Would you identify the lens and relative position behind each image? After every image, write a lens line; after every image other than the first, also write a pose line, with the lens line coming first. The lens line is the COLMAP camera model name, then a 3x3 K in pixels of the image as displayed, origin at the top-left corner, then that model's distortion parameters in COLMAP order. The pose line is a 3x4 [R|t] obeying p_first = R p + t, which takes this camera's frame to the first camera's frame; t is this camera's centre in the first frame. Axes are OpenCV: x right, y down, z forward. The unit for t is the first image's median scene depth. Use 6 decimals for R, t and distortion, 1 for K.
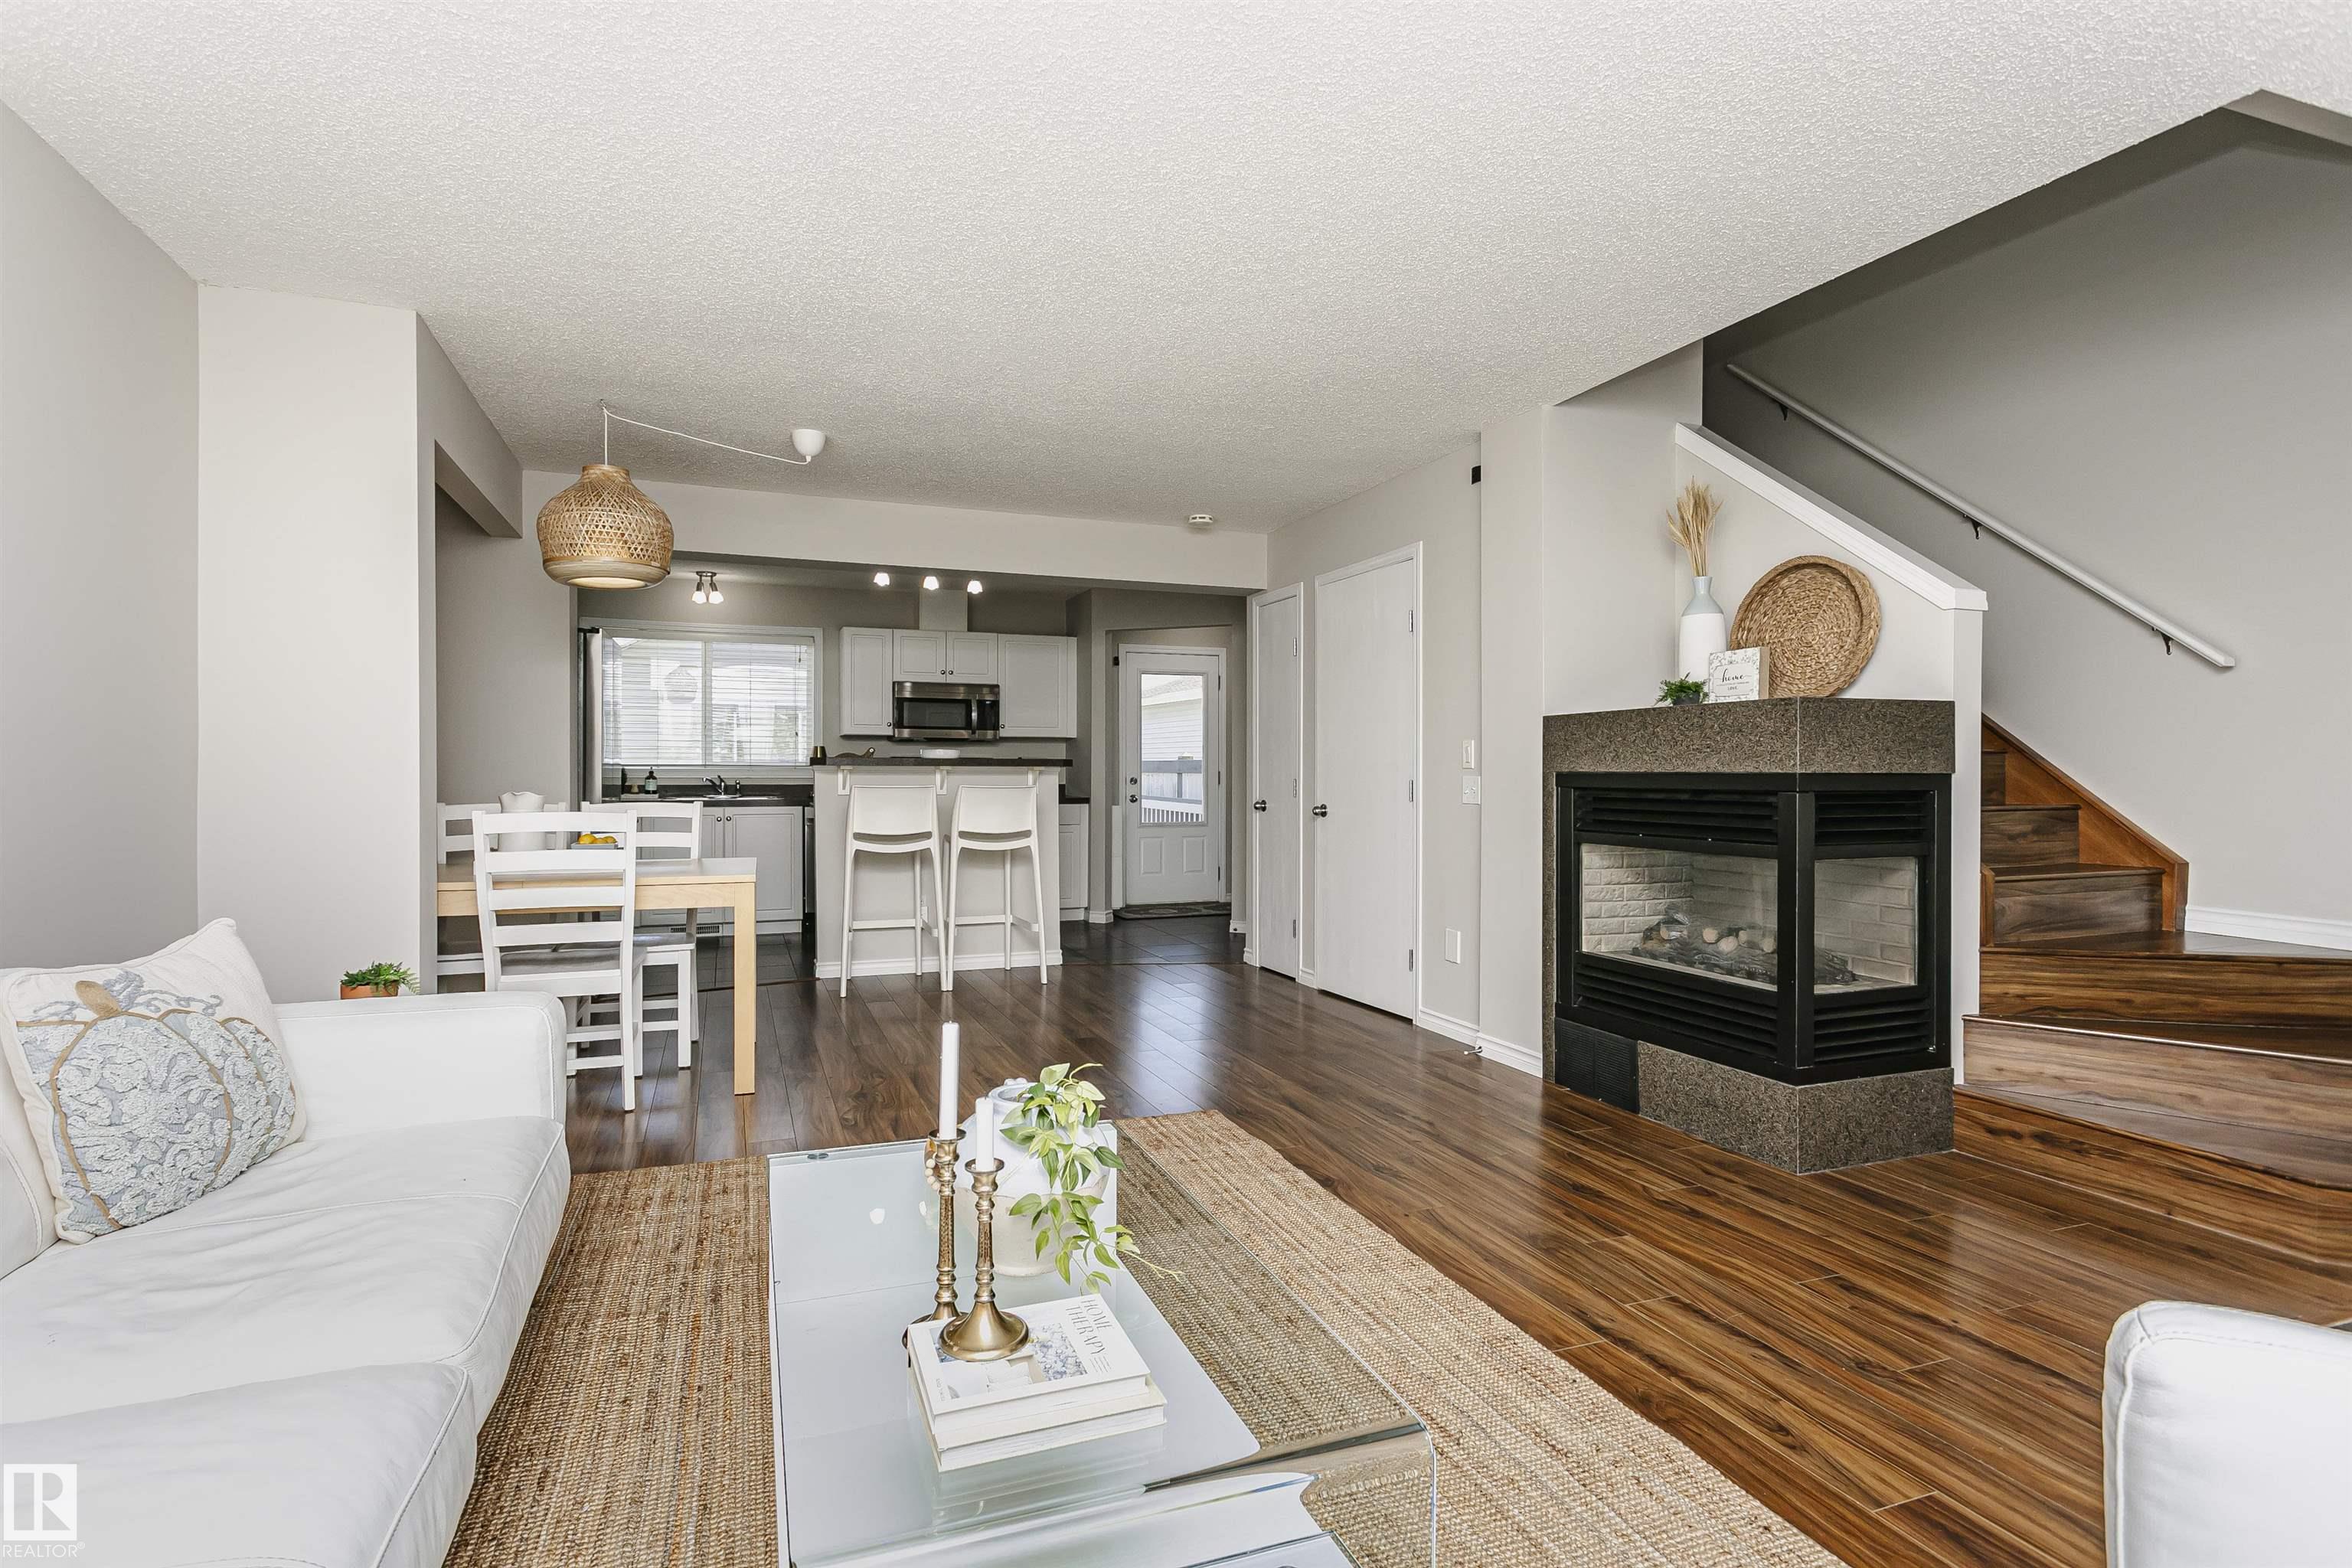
lens RADIAL K [[1128.3, 0, 1151.3], [0, 1128.3, 777.1], [0, 0, 1]] dist [-0.001958, 0.000052]
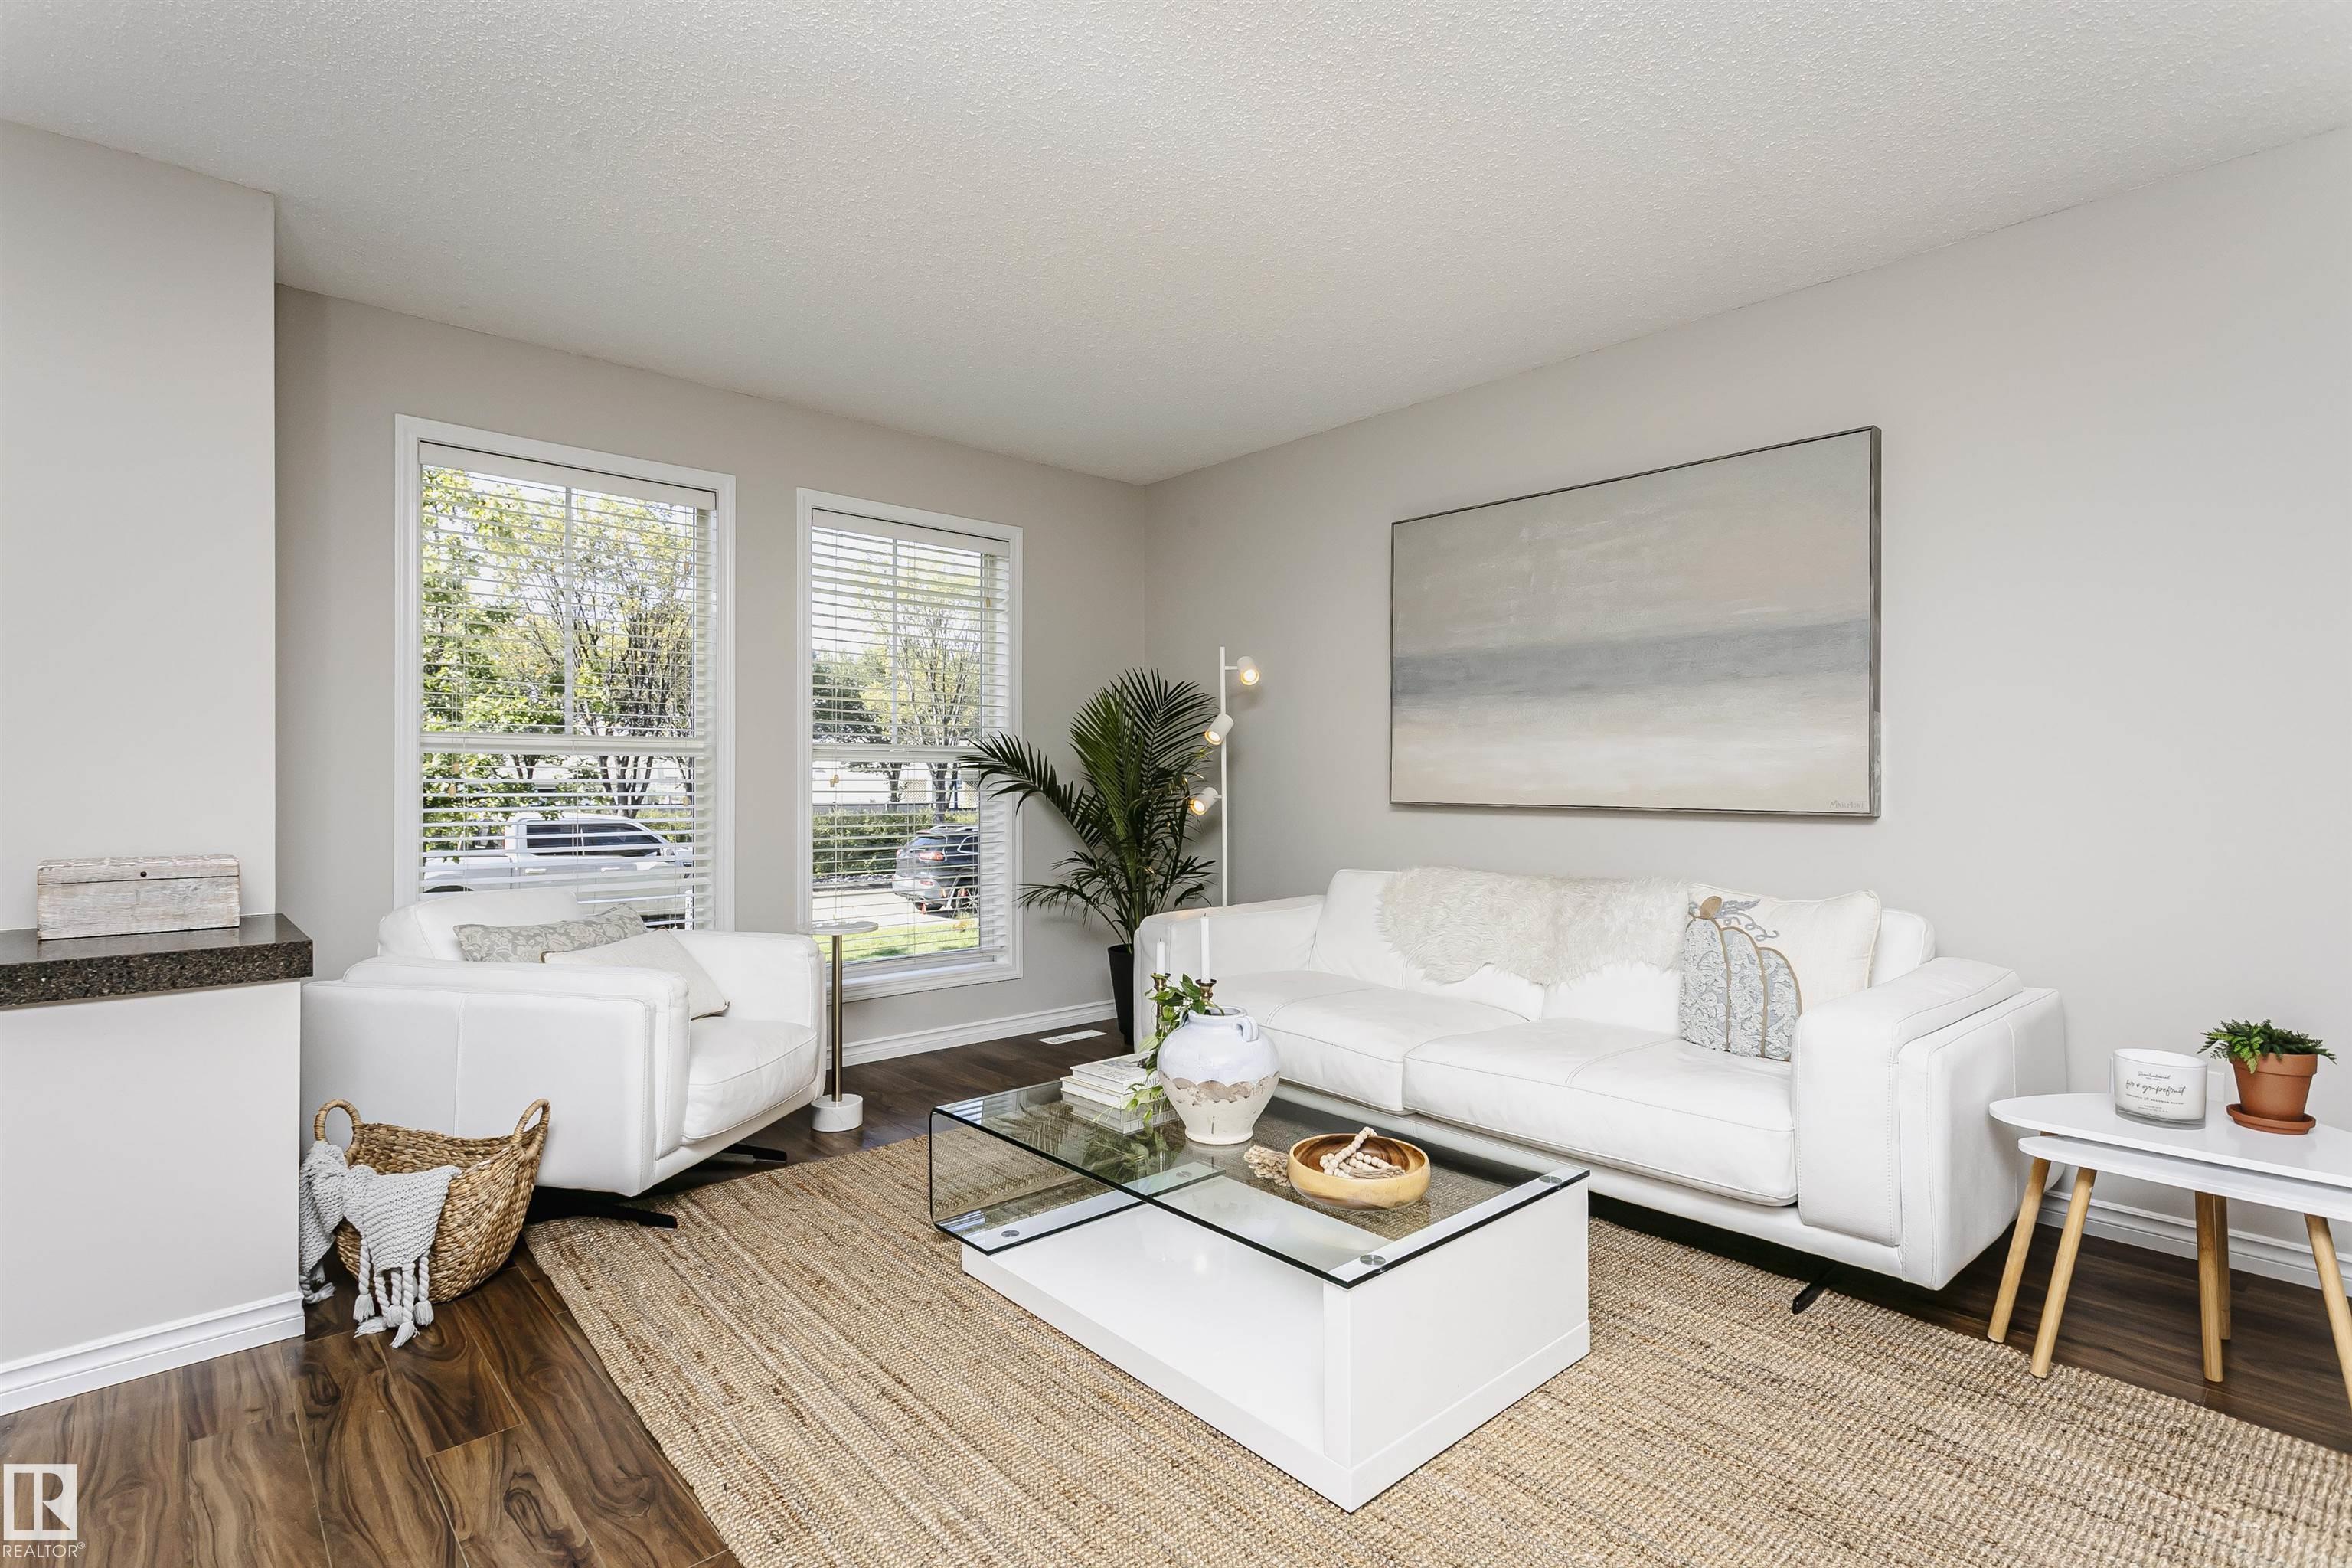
lens RADIAL K [[1128.3, 0, 1151.3], [0, 1128.3, 777.1], [0, 0, 1]] dist [-0.001958, 0.000052]
pose [[-0.933629, -0.002808, -0.358230, 0.127659], [-0.004154, 0.999987, 0.002987, -0.000411], [0.358217, 0.004277, -0.933629, 0.634766]]
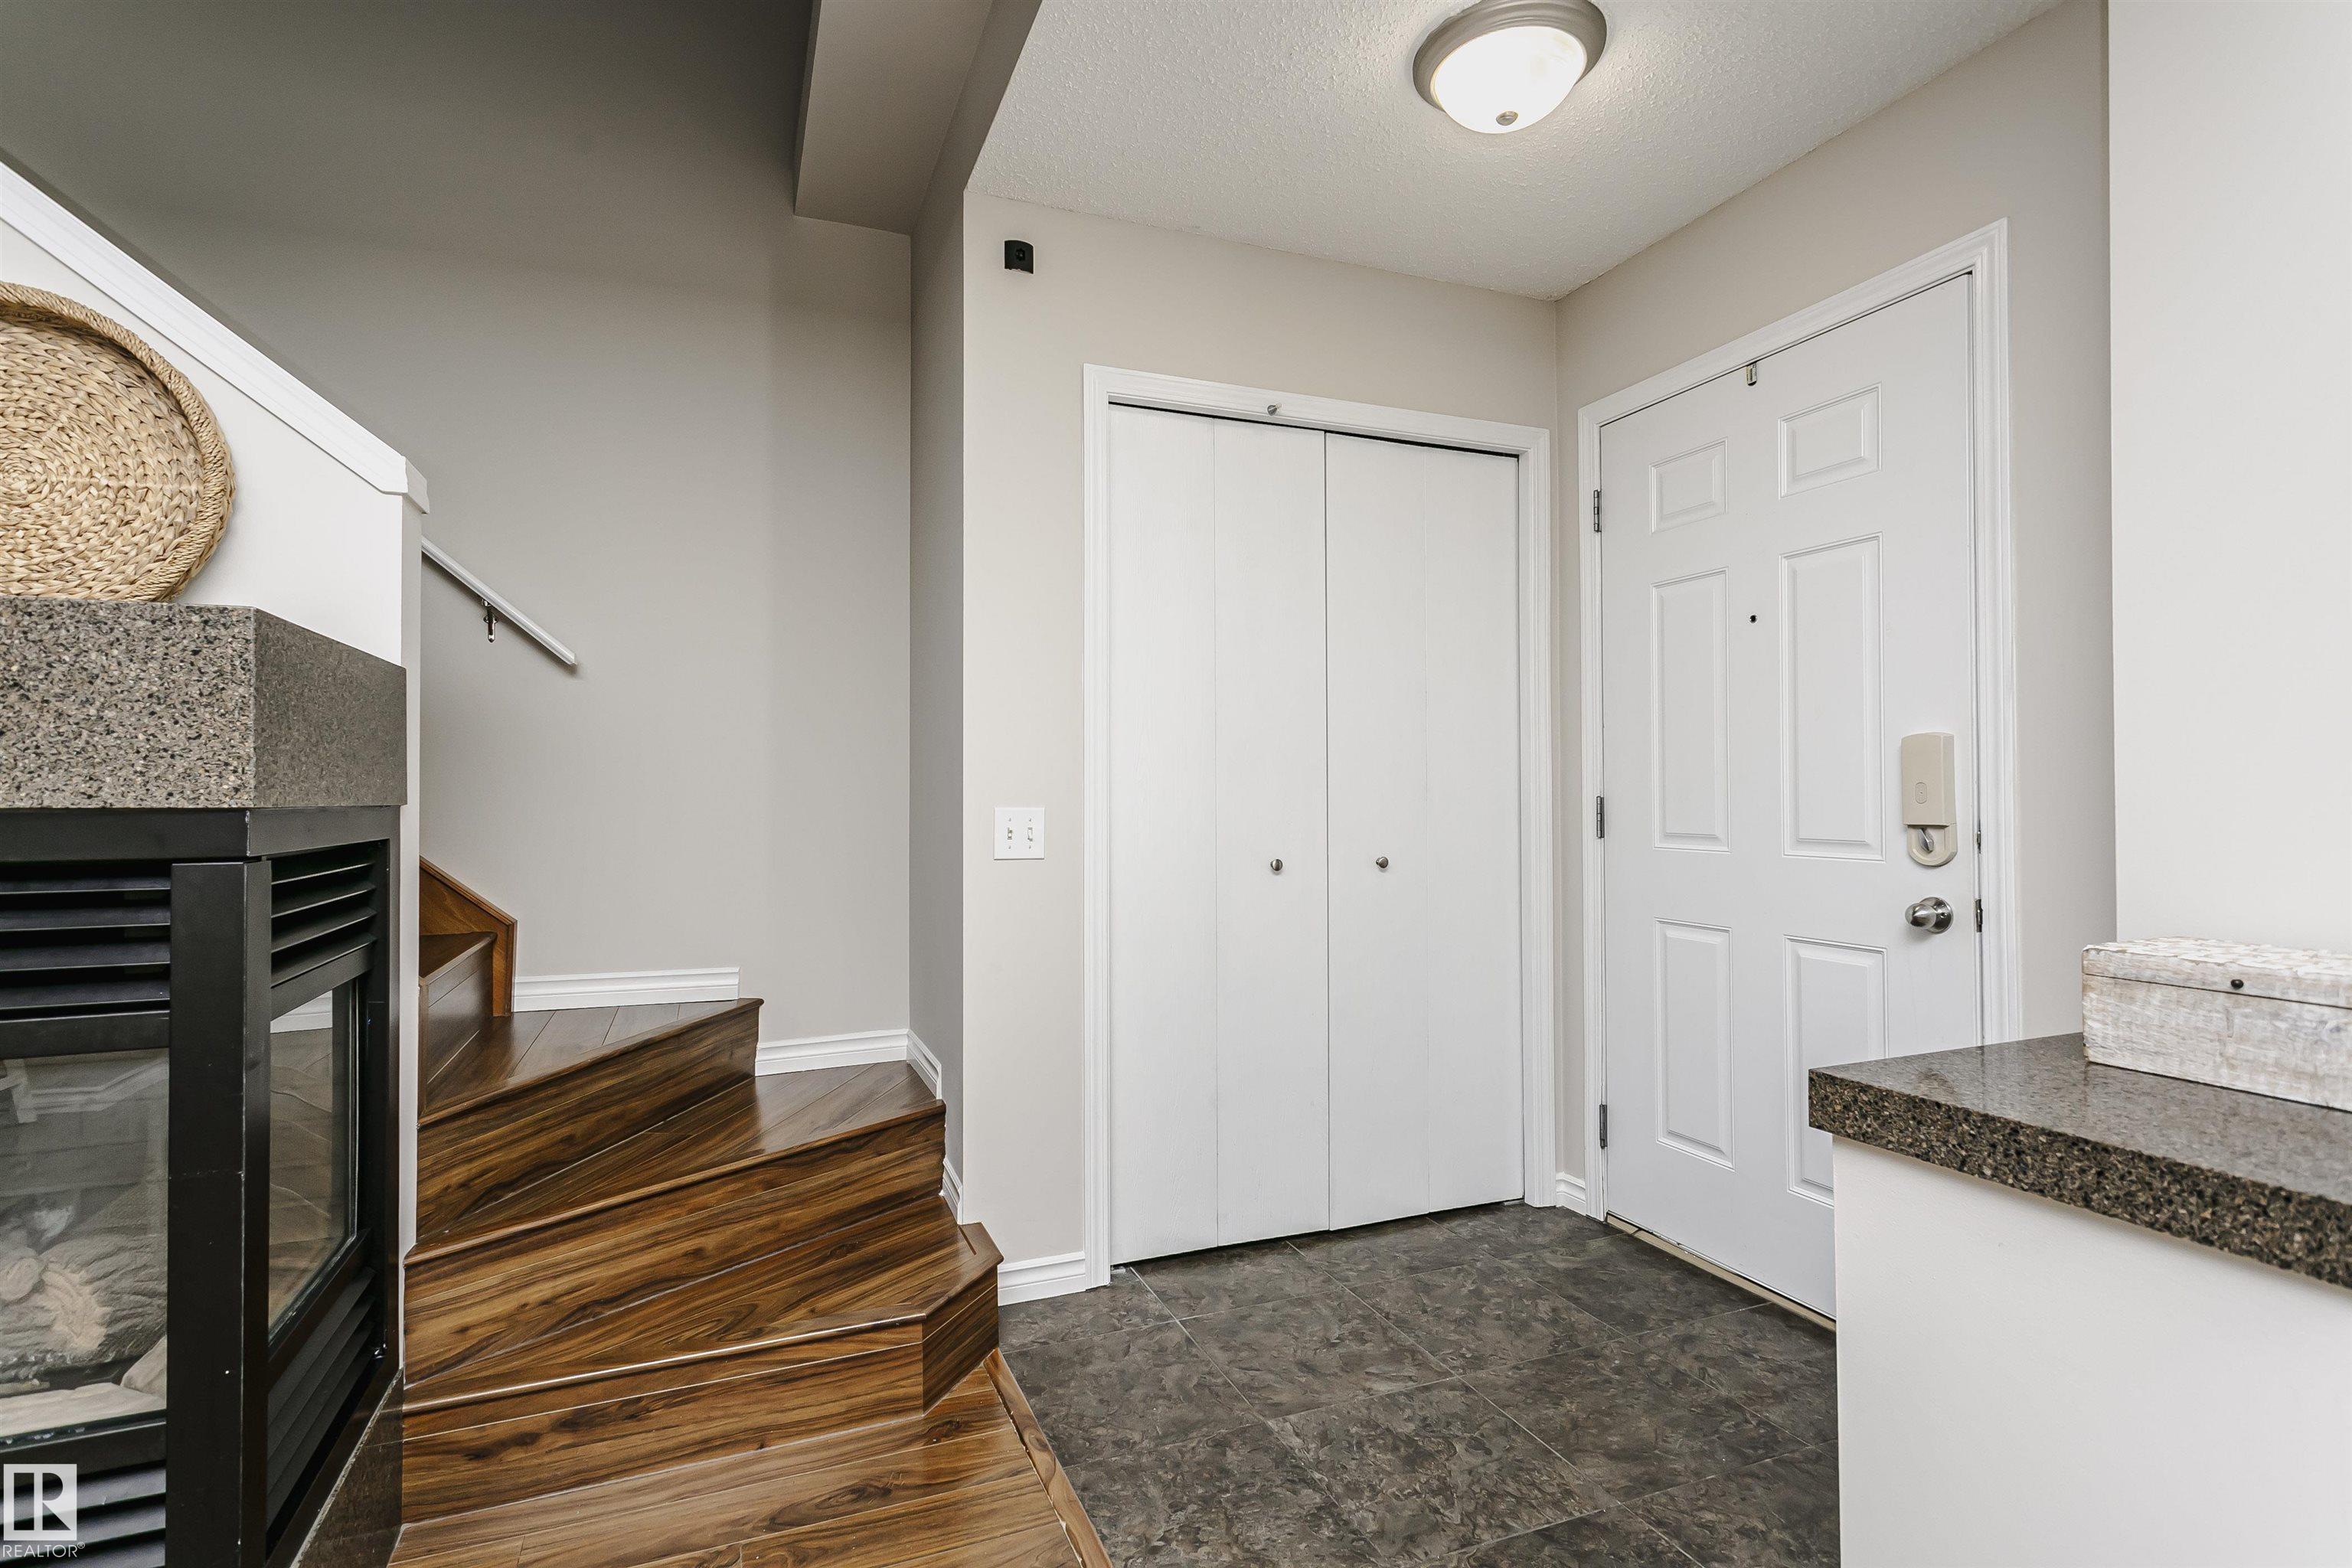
lens RADIAL K [[1128.3, 0, 1151.3], [0, 1128.3, 777.1], [0, 0, 1]] dist [-0.001958, 0.000052]
pose [[-0.014123, 0.013957, 0.999803, 0.098744], [0.009244, 0.999862, -0.013827, -0.003049], [-0.999858, 0.009047, -0.014250, 0.360000]]
